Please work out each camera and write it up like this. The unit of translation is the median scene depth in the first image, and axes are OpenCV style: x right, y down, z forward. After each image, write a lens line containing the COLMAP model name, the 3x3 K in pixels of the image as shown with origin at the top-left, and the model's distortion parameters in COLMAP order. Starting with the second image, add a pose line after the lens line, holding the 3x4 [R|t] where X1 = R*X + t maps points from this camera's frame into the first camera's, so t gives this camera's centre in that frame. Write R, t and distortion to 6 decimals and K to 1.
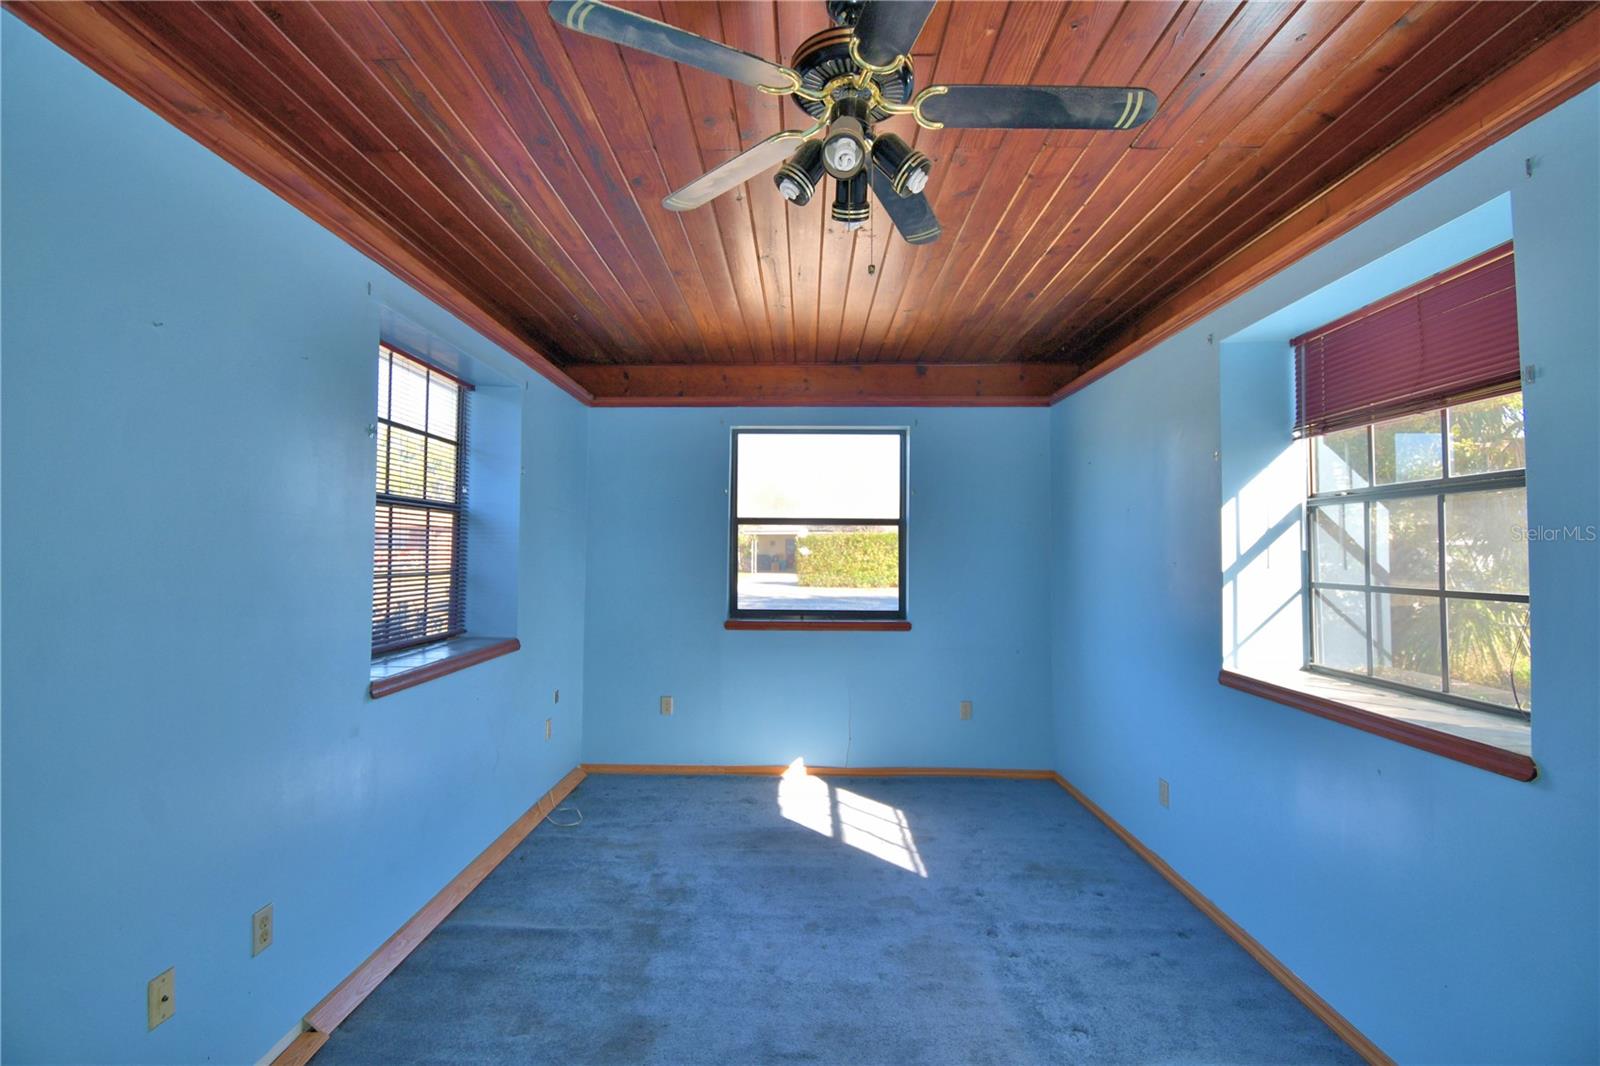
lens RADIAL K [[701.0, 0, 791.2], [0, 701.0, 532.0], [0, 0, 1]] dist [0.020333, -0.026940]
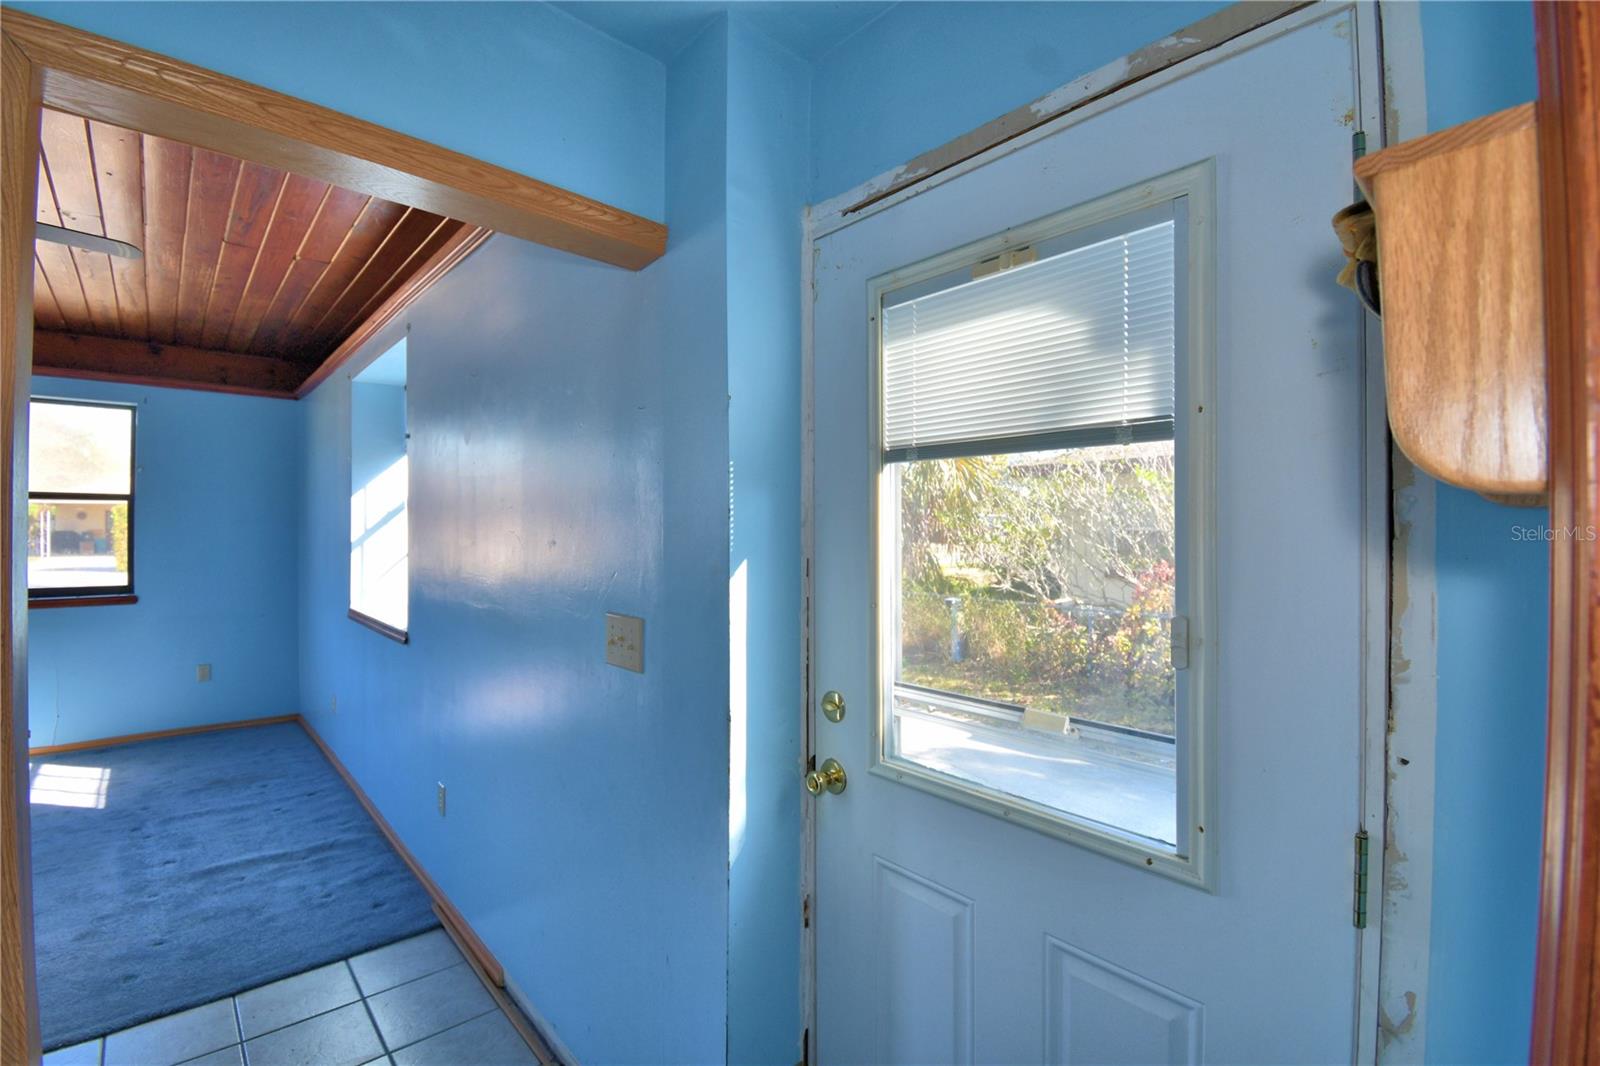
lens RADIAL K [[701.0, 0, 791.2], [0, 701.0, 532.0], [0, 0, 1]] dist [0.020333, -0.026940]
pose [[0.729005, -0.005807, 0.684484, 0.243788], [-0.018806, 0.999417, 0.028508, -0.017215], [-0.684250, -0.033655, 0.728470, -0.580602]]
